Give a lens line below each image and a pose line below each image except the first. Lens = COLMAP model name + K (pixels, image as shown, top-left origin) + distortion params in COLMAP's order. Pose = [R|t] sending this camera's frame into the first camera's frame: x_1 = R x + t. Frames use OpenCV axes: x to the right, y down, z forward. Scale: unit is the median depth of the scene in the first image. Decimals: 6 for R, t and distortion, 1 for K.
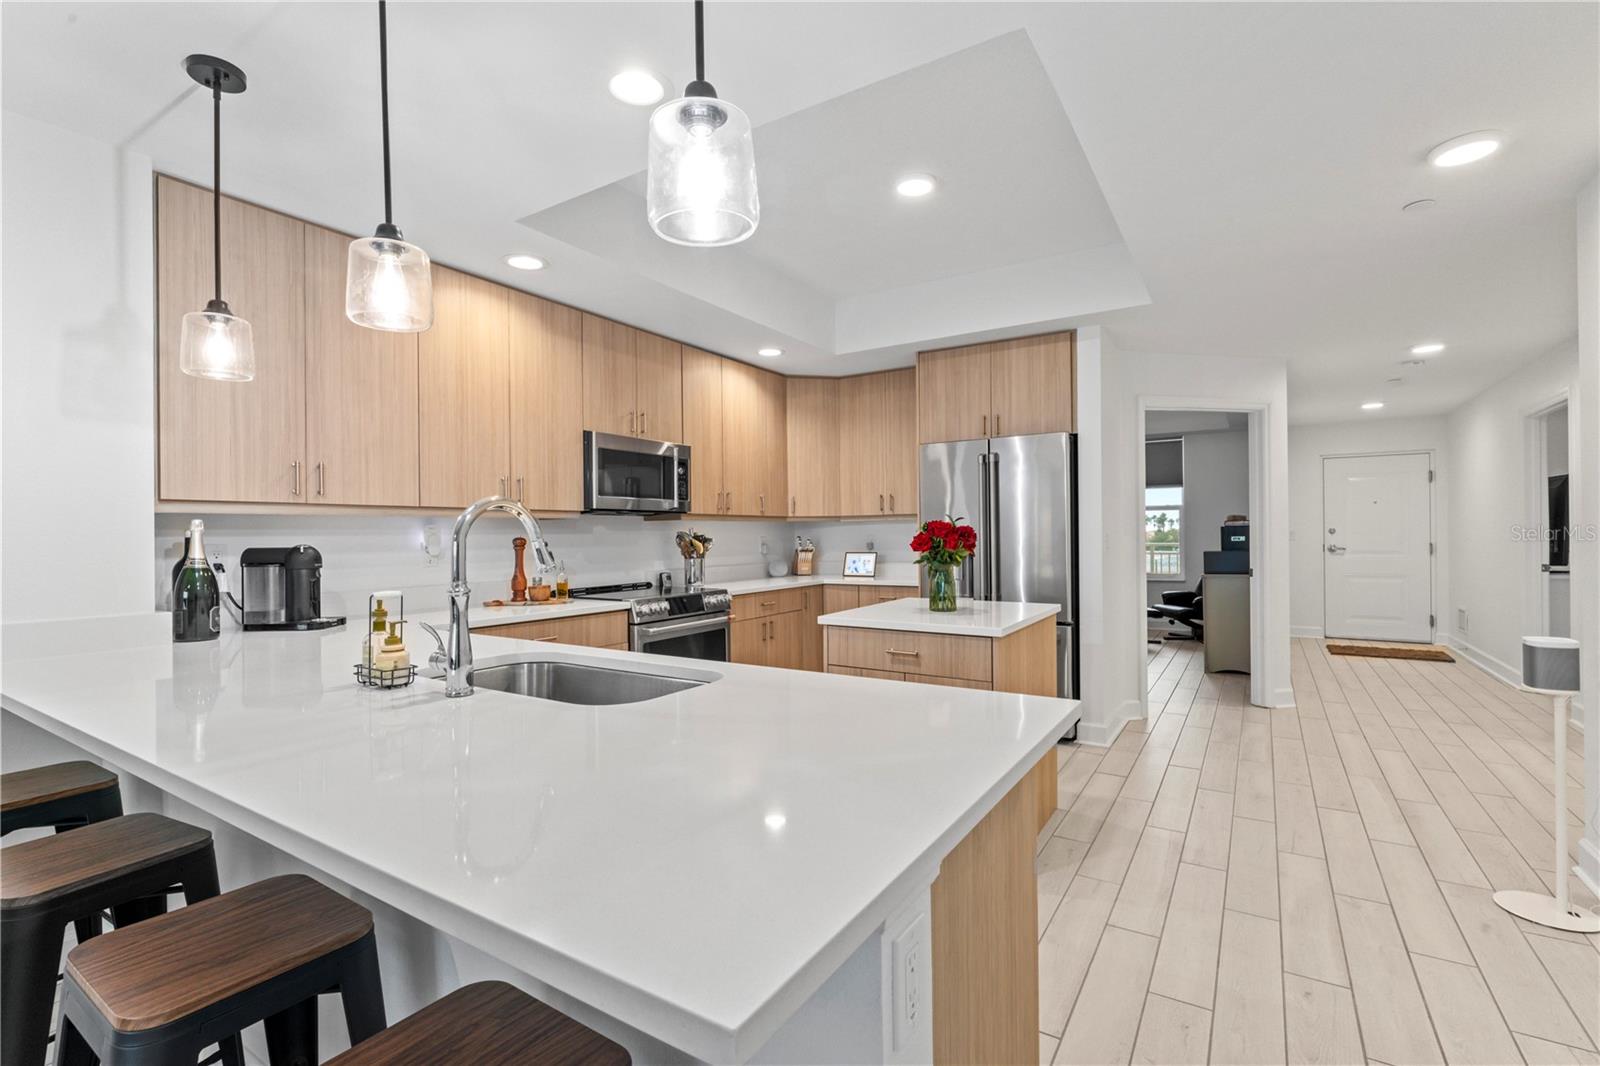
lens RADIAL K [[718.7, 0, 800.0], [0, 718.7, 533.0], [0, 0, 1]] dist [-0.001321, -0.000446]
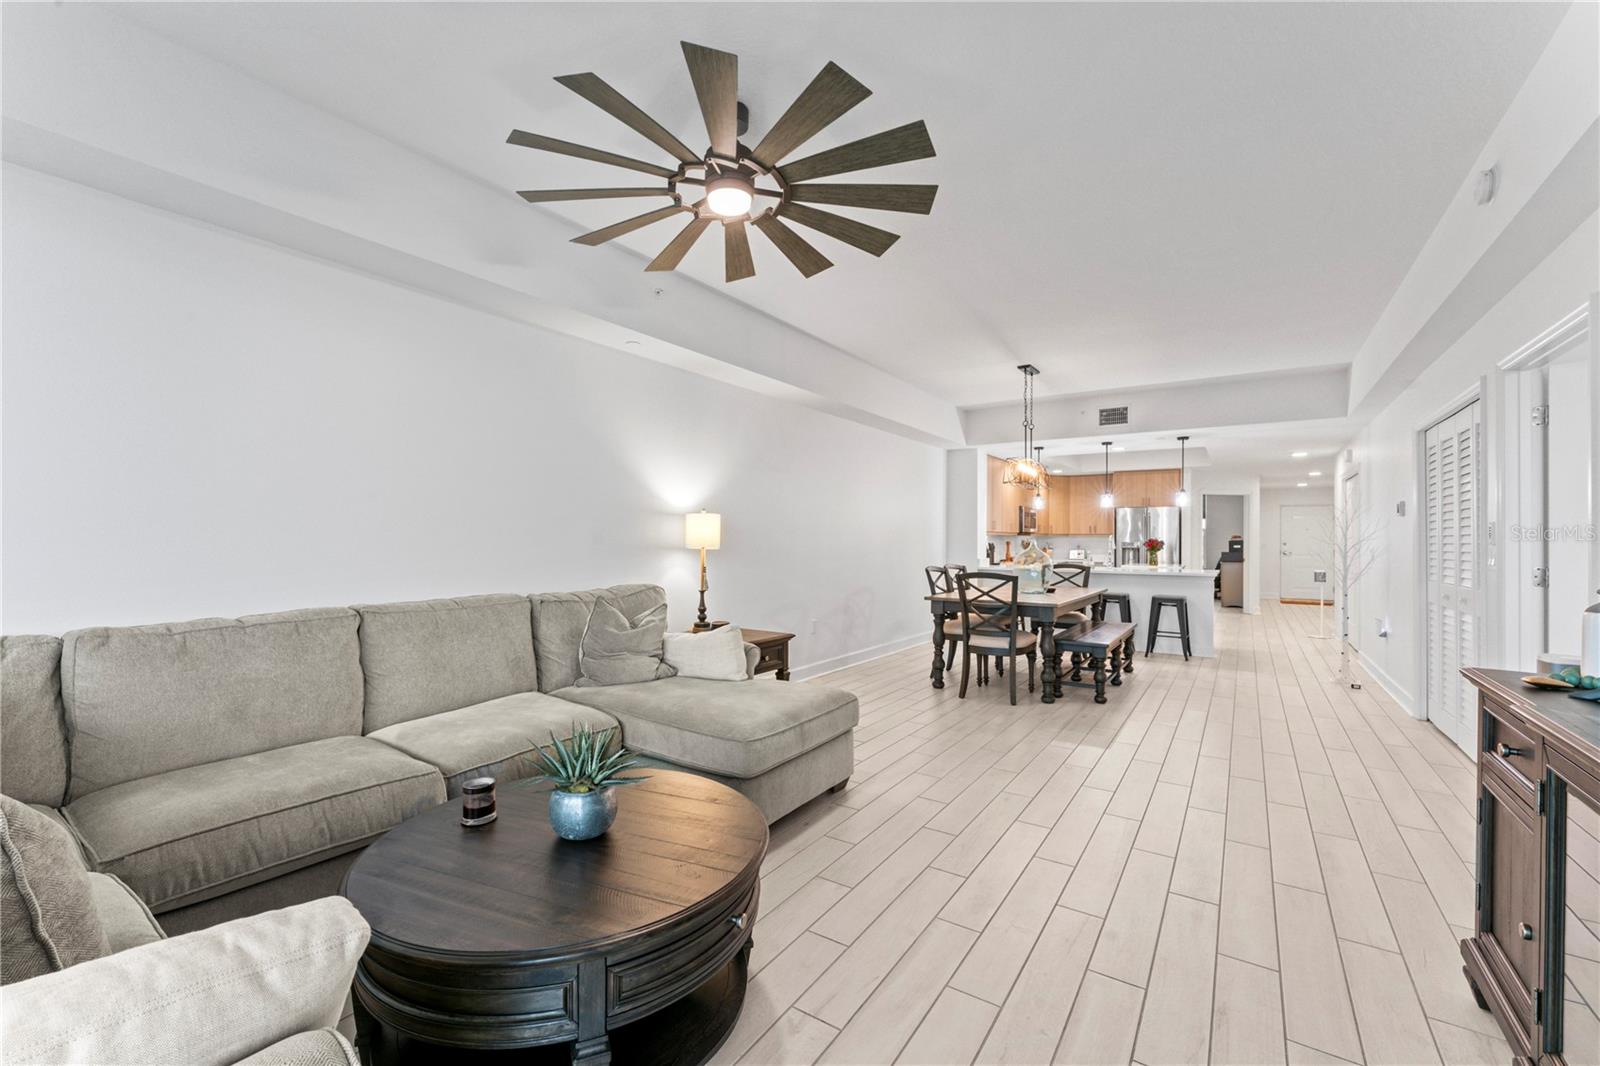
lens RADIAL K [[654.6, 0, 799.6], [0, 654.6, 534.6], [0, 0, 1]] dist [-0.008111, -0.000105]
pose [[0.999463, 0.015836, -0.028686, -0.883432], [-0.015984, 0.999860, -0.004954, 0.003863], [0.028603, 0.005410, 0.999576, -1.357820]]
